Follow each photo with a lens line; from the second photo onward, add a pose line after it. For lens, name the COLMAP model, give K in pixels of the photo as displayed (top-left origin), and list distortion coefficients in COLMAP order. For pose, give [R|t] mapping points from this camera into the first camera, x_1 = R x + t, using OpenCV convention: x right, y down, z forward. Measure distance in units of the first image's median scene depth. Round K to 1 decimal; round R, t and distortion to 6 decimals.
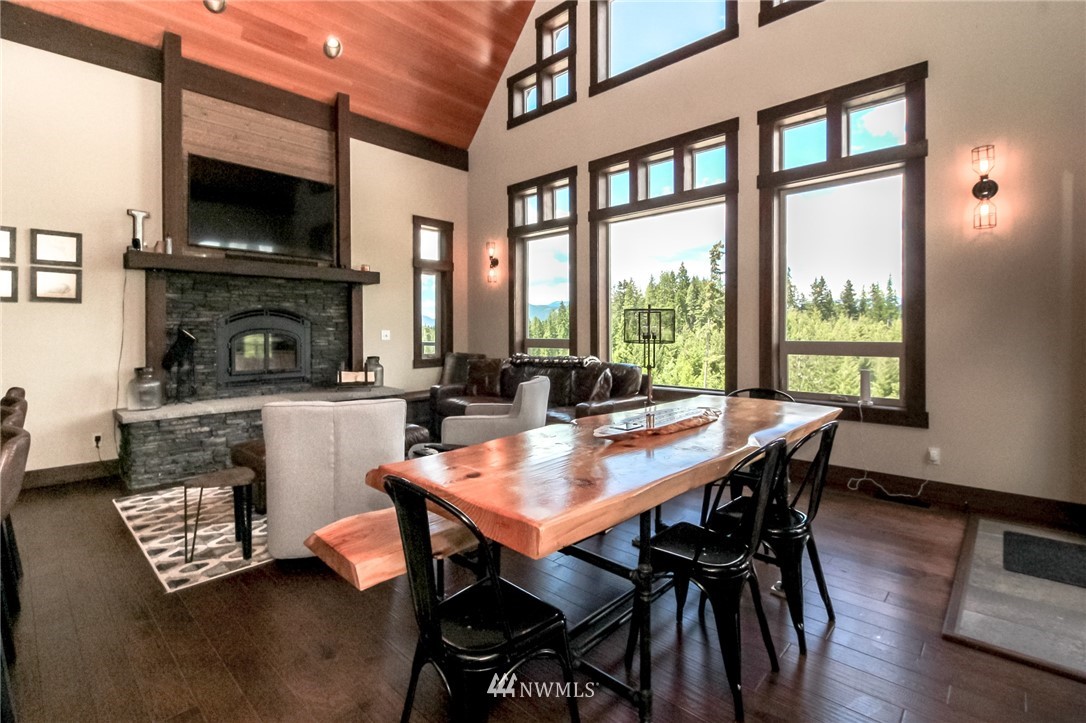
lens RADIAL K [[498.9, 0, 577.9], [0, 498.9, 335.2], [0, 0, 1]] dist [-0.007429, -0.002482]
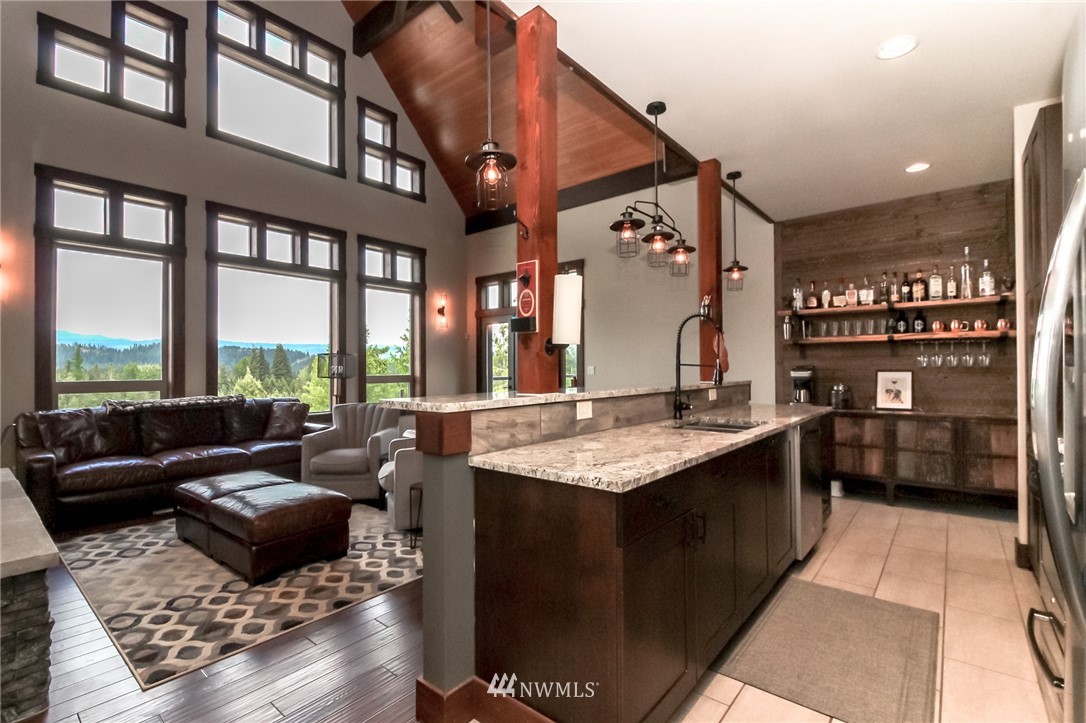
lens RADIAL K [[498.9, 0, 540.3], [0, 498.9, 356.5], [0, 0, 1]] dist [-0.007429, -0.002482]
pose [[-0.060714, 0.028232, 0.997756, -1.046657], [0.011726, 0.999551, -0.027569, -0.001805], [-0.998086, 0.010026, -0.061018, 0.421622]]
